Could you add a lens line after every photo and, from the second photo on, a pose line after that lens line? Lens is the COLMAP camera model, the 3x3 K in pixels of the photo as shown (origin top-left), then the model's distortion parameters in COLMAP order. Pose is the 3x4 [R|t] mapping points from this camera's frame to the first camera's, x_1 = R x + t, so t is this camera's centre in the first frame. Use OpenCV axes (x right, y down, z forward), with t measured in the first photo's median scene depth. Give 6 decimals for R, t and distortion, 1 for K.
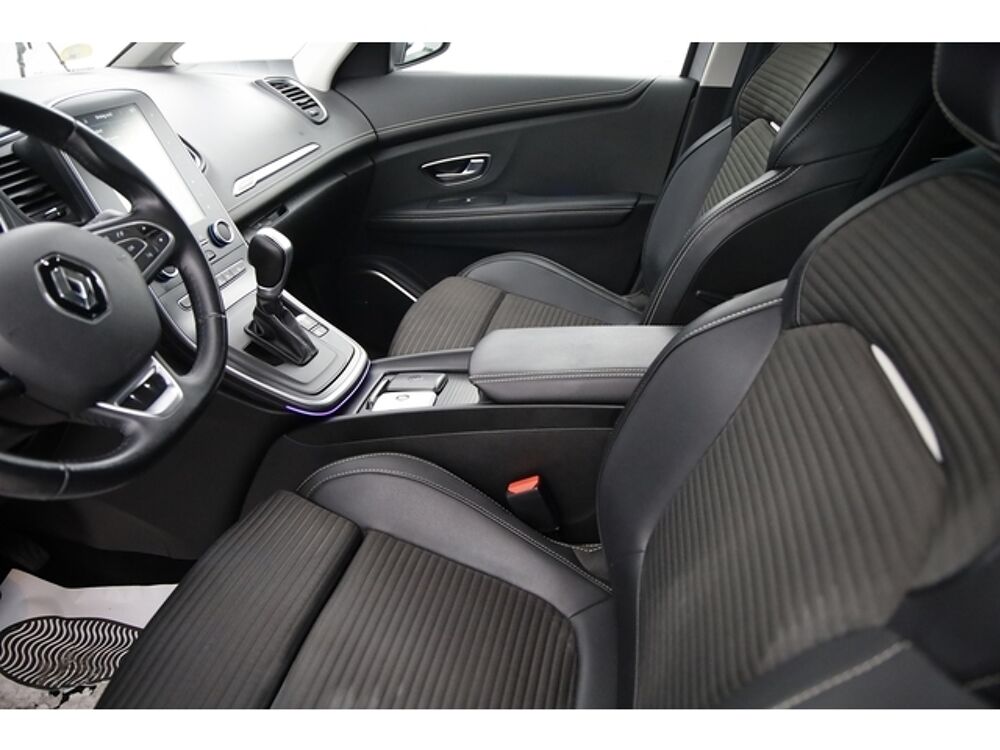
lens RADIAL K [[711.0, 0, 500.0], [0, 711.0, 375.0], [0, 0, 1]] dist [-0.110552, 0.101490]
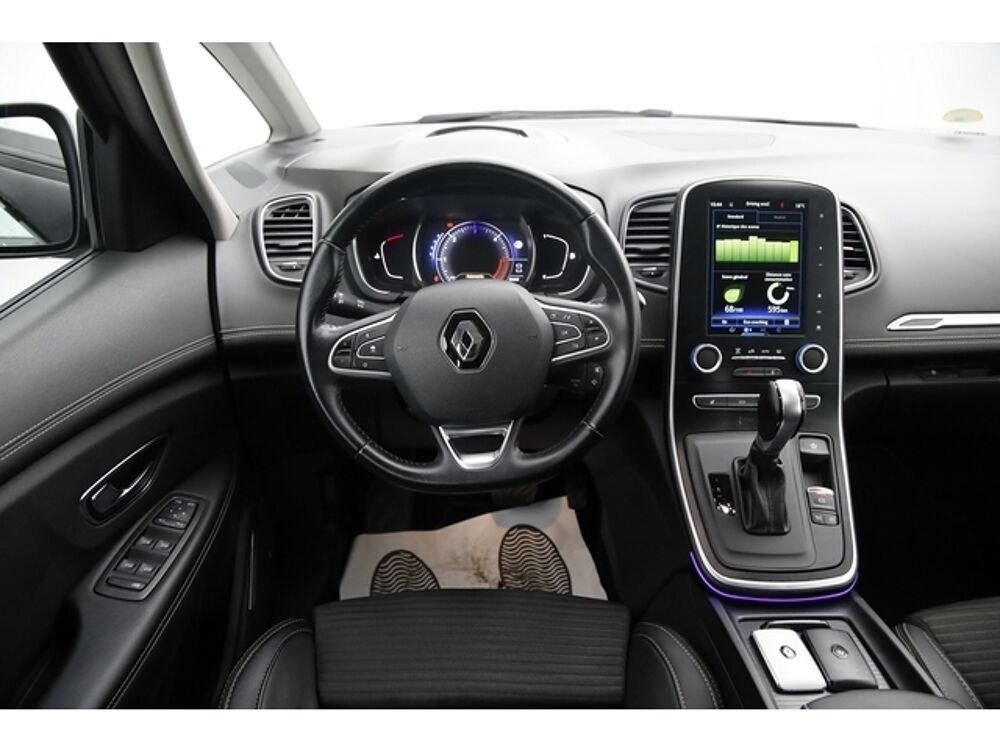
lens RADIAL K [[711.0, 0, 500.0], [0, 711.0, 375.0], [0, 0, 1]] dist [-0.110552, 0.101490]
pose [[0.203030, 0.488556, -0.848582, 0.284825], [-0.477116, 0.806151, 0.349973, -0.320237], [0.855067, 0.333817, 0.396771, 0.340387]]
